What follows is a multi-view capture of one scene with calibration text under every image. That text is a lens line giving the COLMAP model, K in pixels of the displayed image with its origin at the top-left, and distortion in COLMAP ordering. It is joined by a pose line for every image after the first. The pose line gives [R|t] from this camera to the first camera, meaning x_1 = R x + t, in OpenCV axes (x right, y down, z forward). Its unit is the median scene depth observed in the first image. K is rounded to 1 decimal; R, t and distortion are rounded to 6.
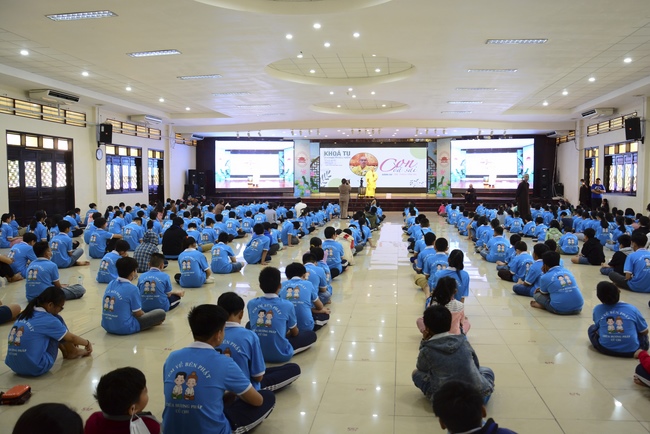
lens RADIAL K [[492.5, 0, 325.0], [0, 492.5, 217.0], [0, 0, 1]] dist [-0.152230, 0.098000]
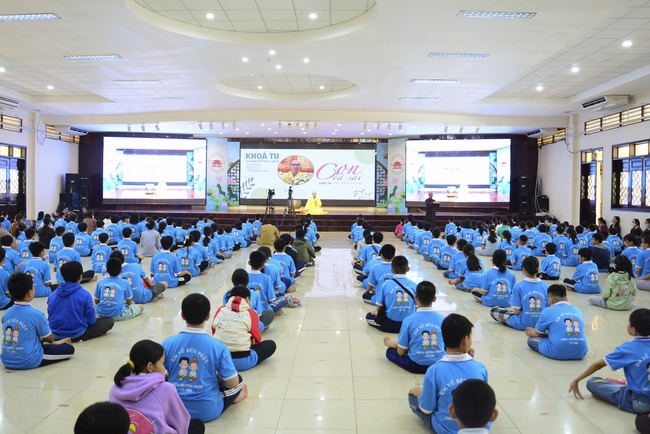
lens RADIAL K [[501.7, 0, 325.9], [0, 501.7, 206.6], [0, 0, 1]] dist [-0.167094, 0.107548]
pose [[0.991675, 0.006783, 0.128589, 0.025422], [-0.001006, 0.998989, -0.044935, -0.013177], [-0.128763, 0.044431, 0.990679, 0.211929]]
